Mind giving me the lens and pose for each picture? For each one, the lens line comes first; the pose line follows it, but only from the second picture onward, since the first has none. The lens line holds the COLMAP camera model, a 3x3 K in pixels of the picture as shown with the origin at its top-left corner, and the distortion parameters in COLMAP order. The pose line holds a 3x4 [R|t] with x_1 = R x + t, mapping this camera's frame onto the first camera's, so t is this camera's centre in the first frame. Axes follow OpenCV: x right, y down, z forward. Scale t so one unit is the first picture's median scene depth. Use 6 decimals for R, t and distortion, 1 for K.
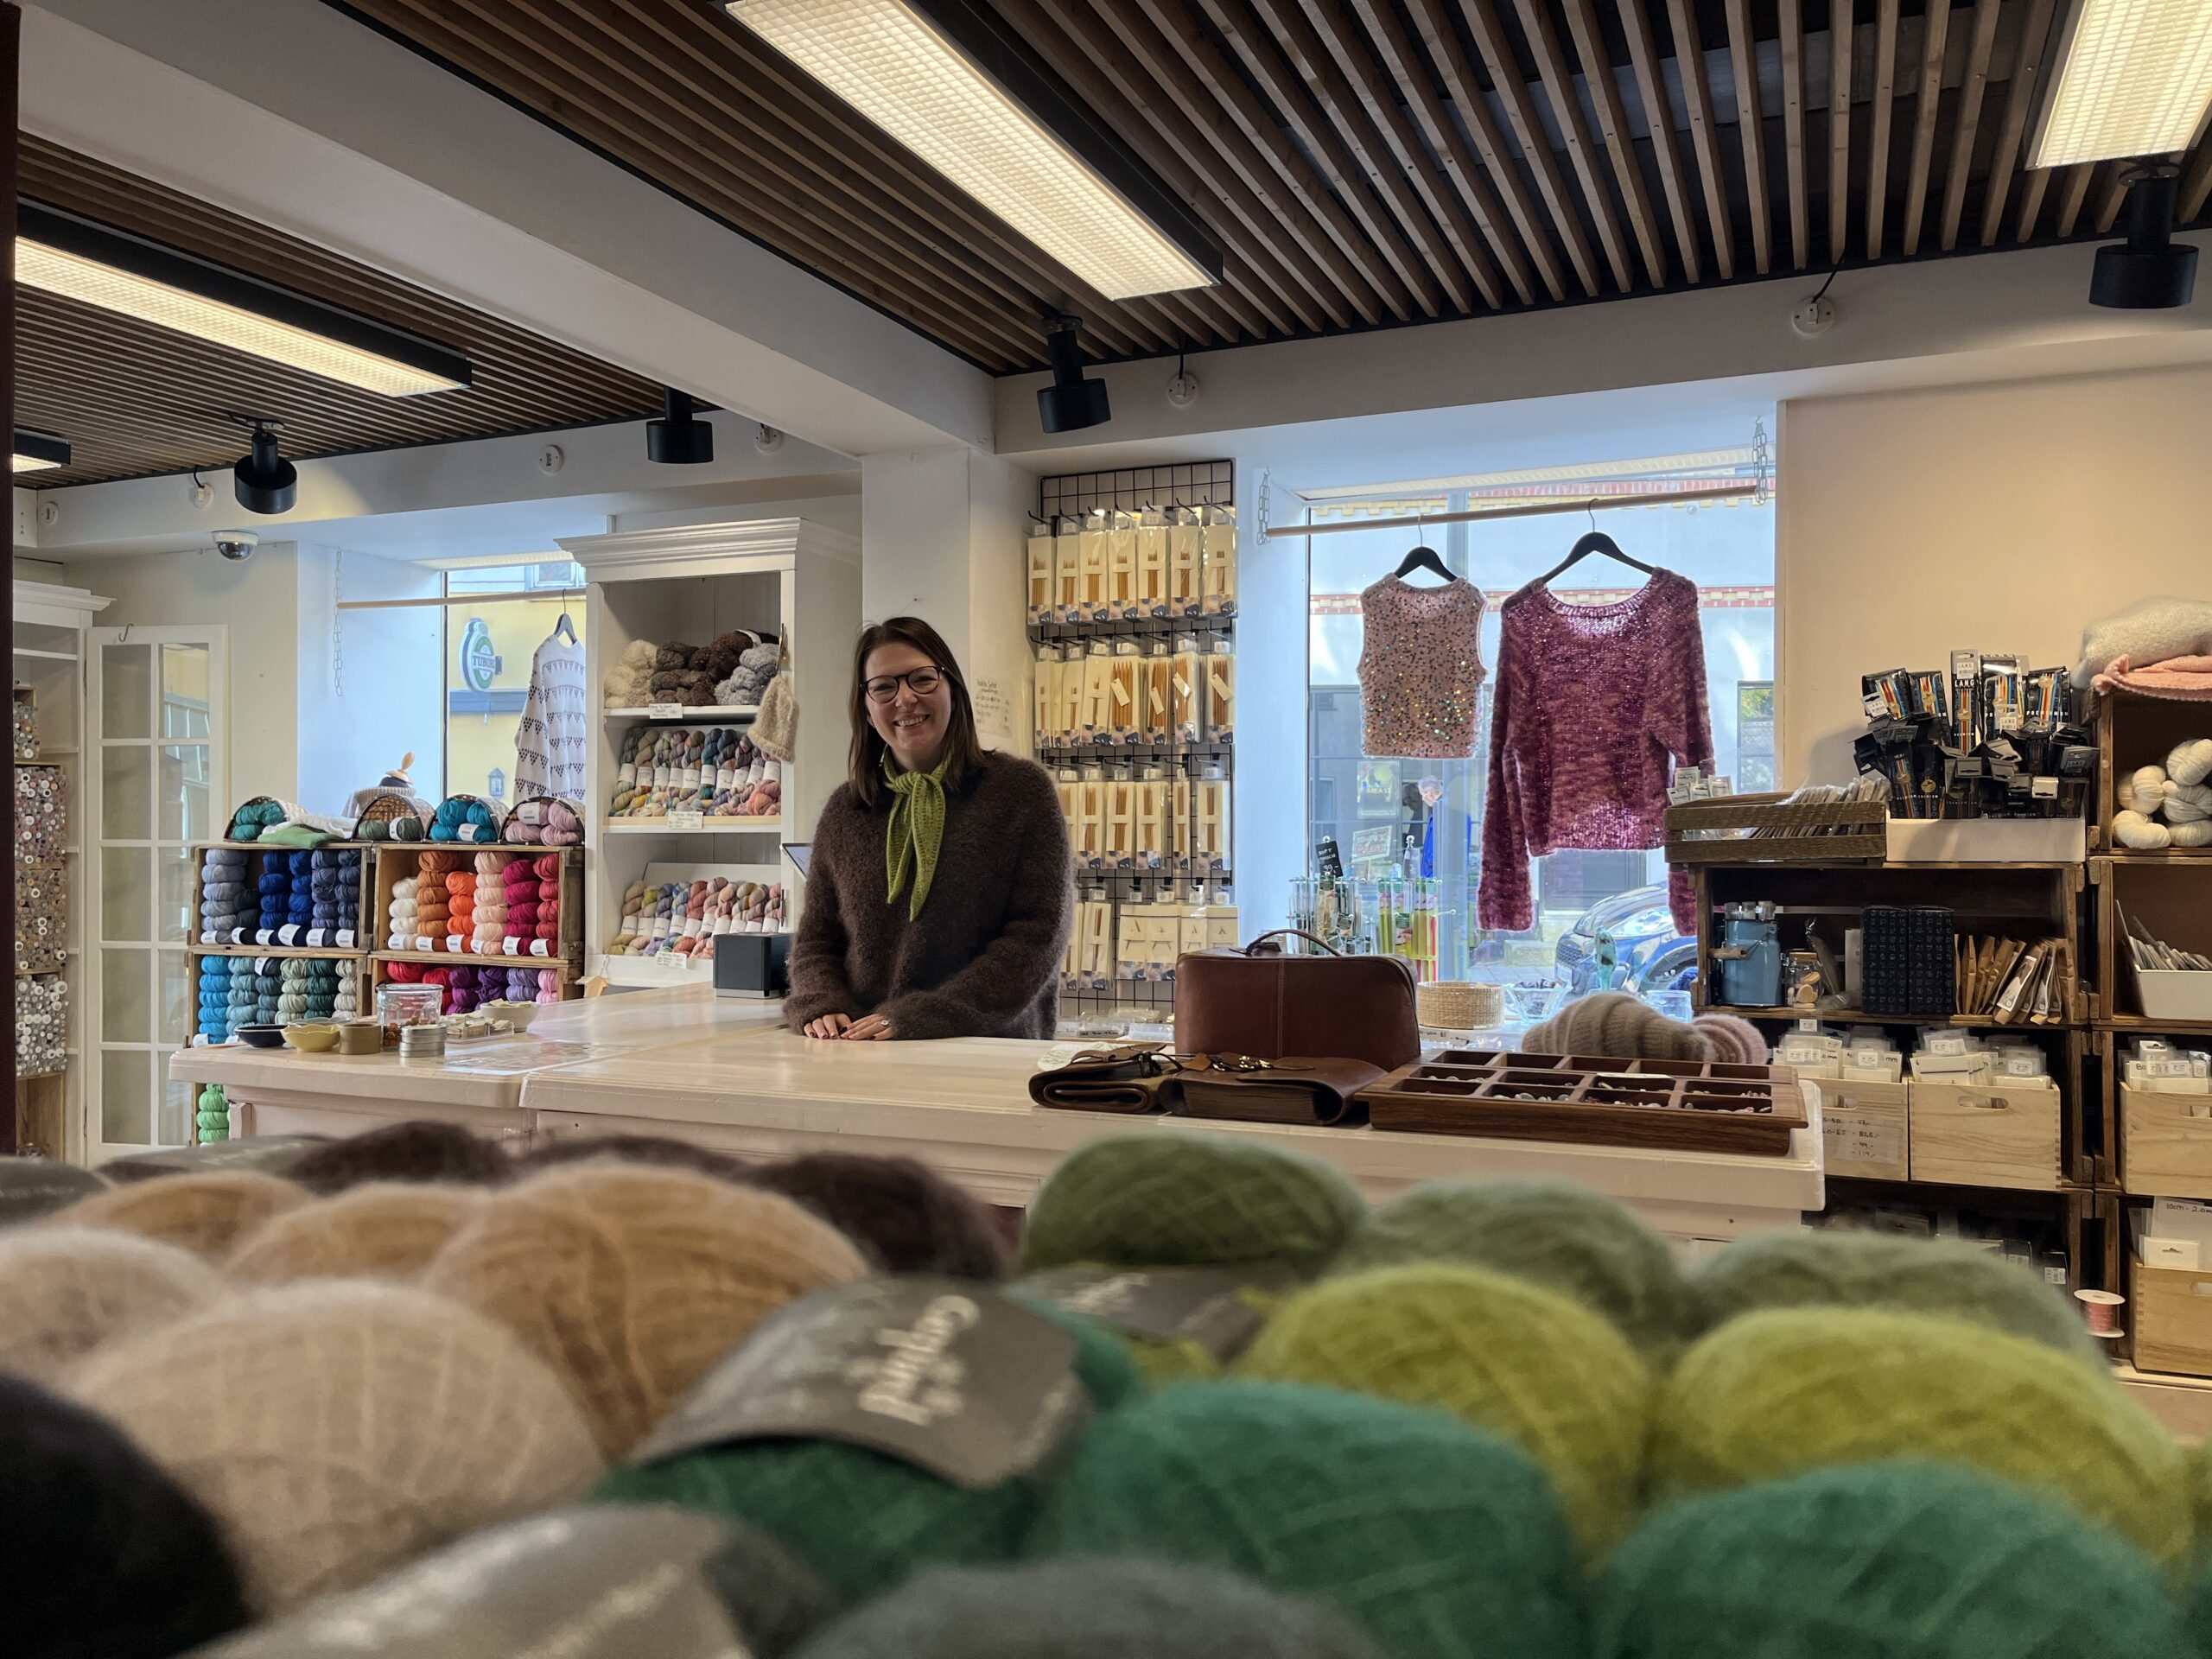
lens RADIAL K [[1688.6, 0, 1119.8], [0, 1688.6, 830.2], [0, 0, 1]] dist [0.053715, -0.086094]
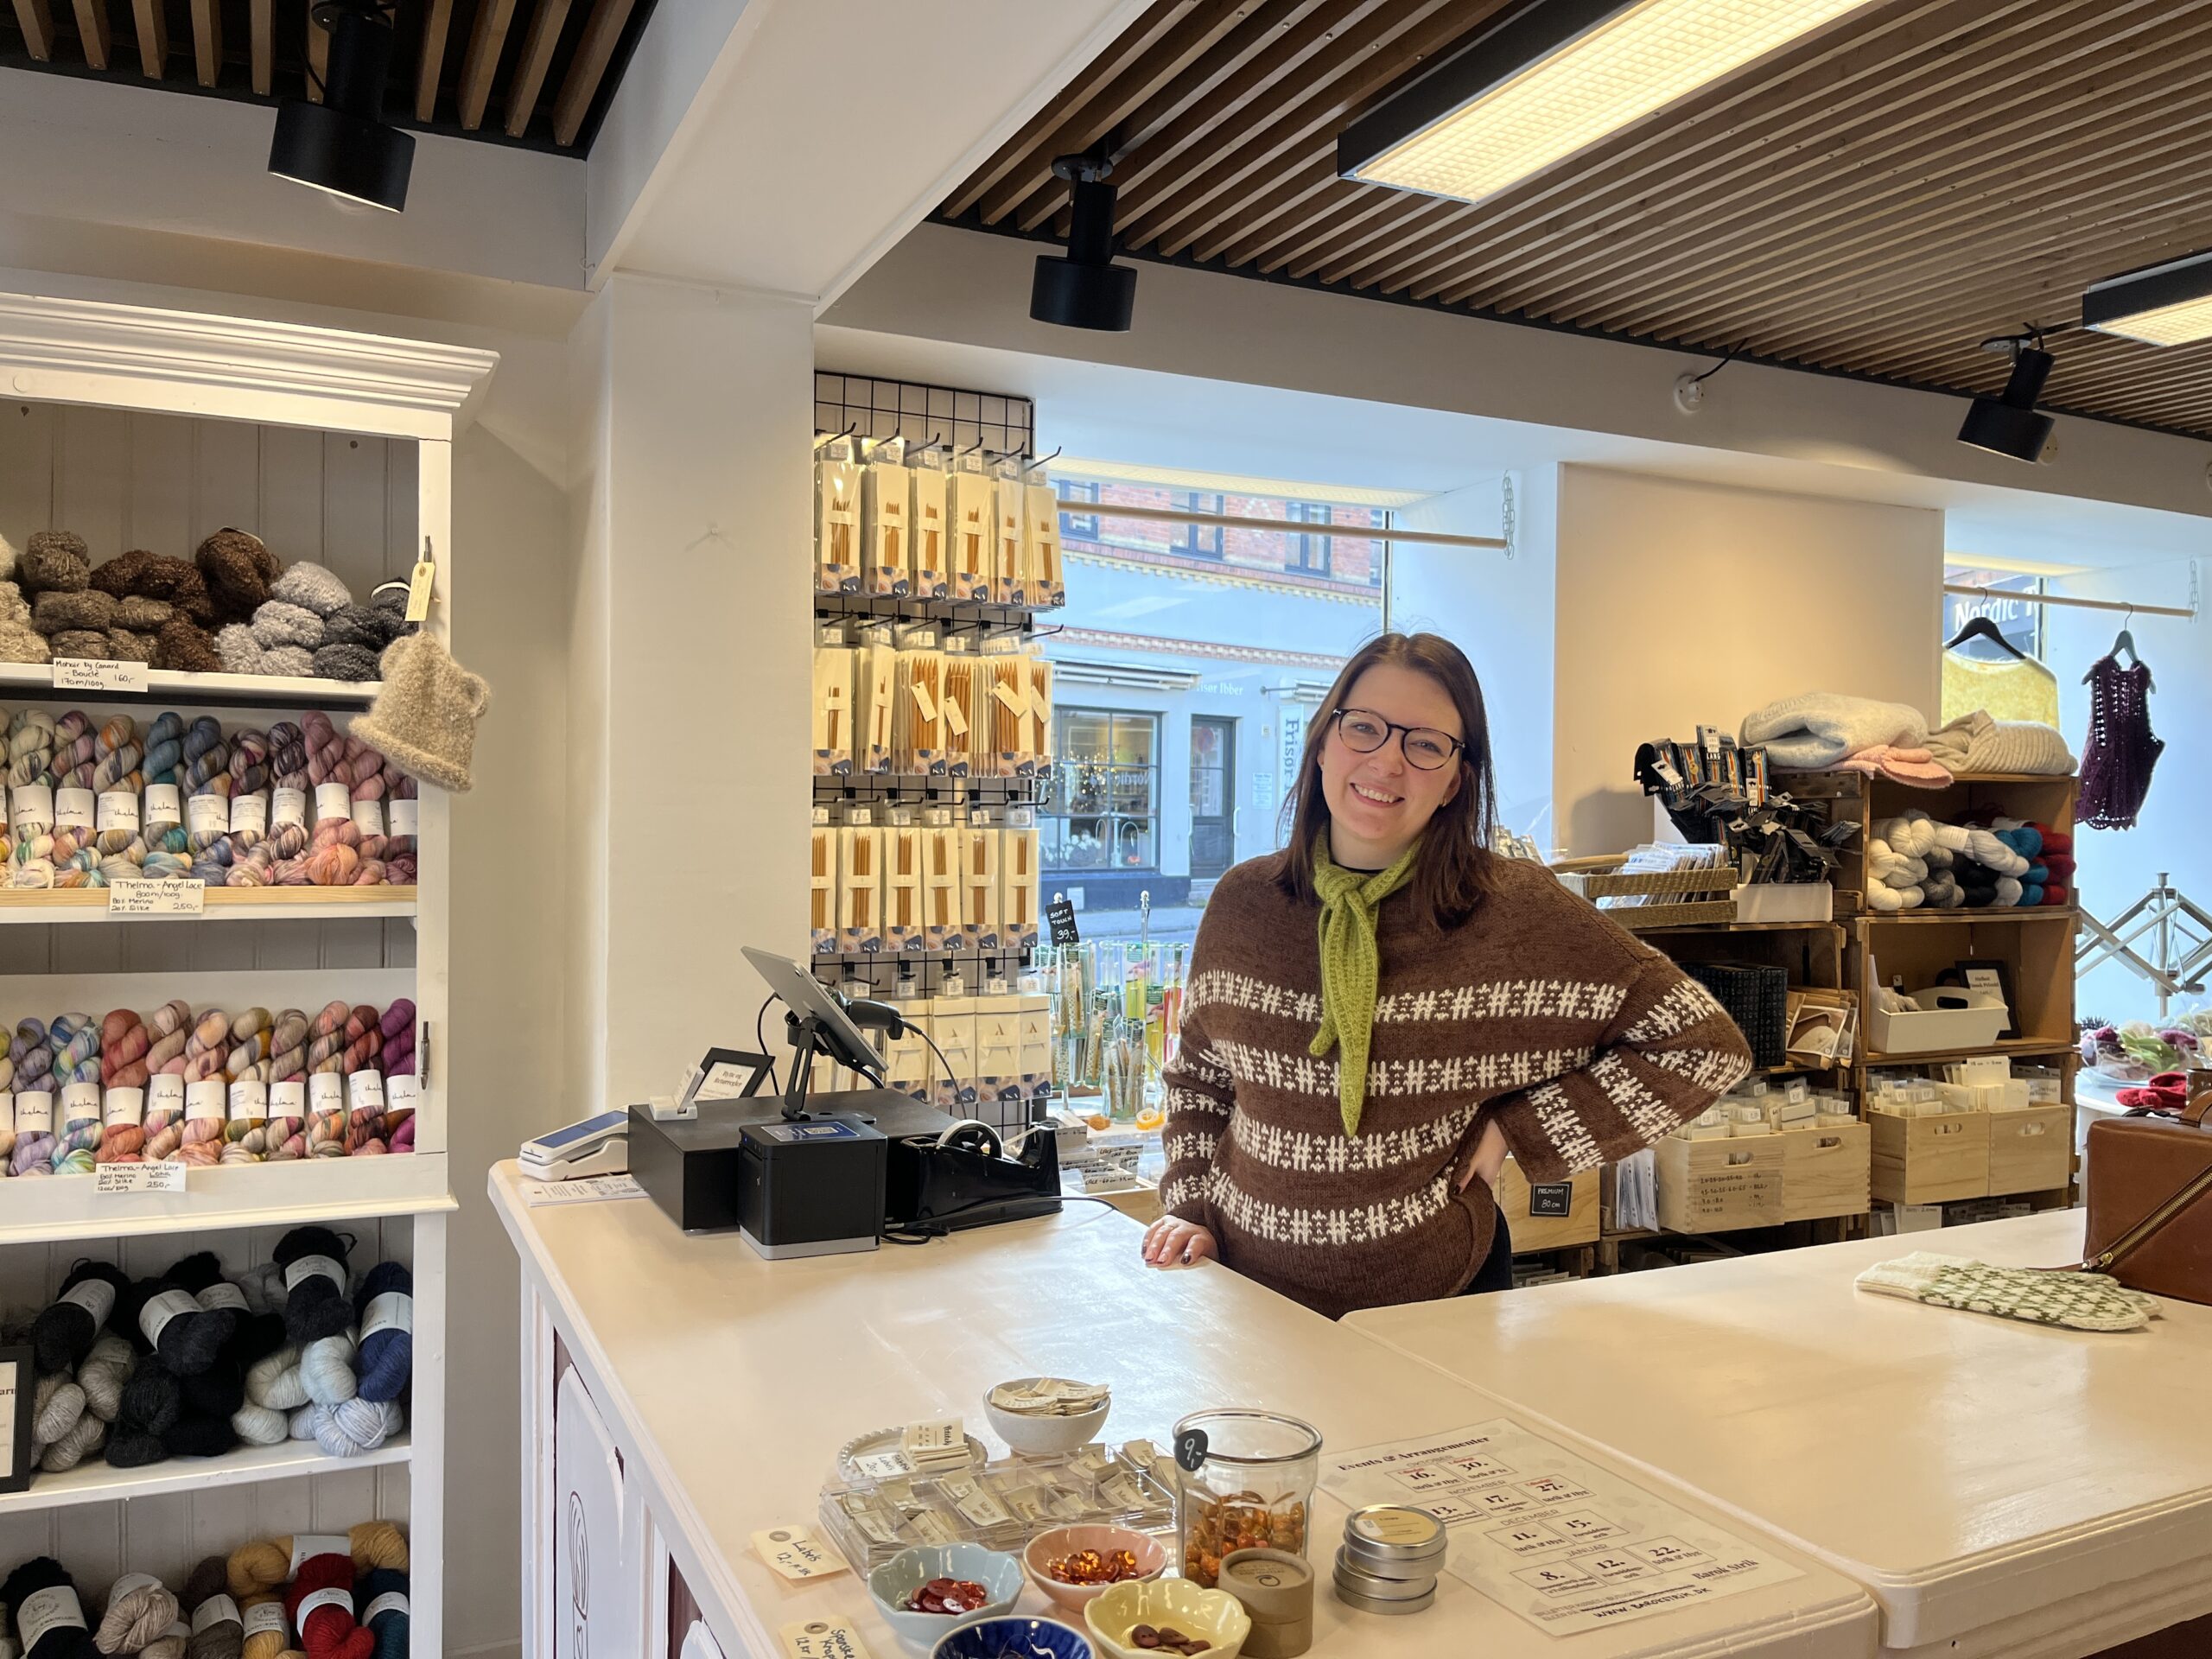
lens RADIAL K [[1688.6, 0, 1150.8], [0, 1688.6, 826.8], [0, 0, 1]] dist [0.053715, -0.086094]
pose [[0.646073, 0.001471, 0.763274, -0.465902], [-0.017596, 0.999761, 0.012968, -0.039610], [-0.763073, -0.021809, 0.645945, 0.463757]]
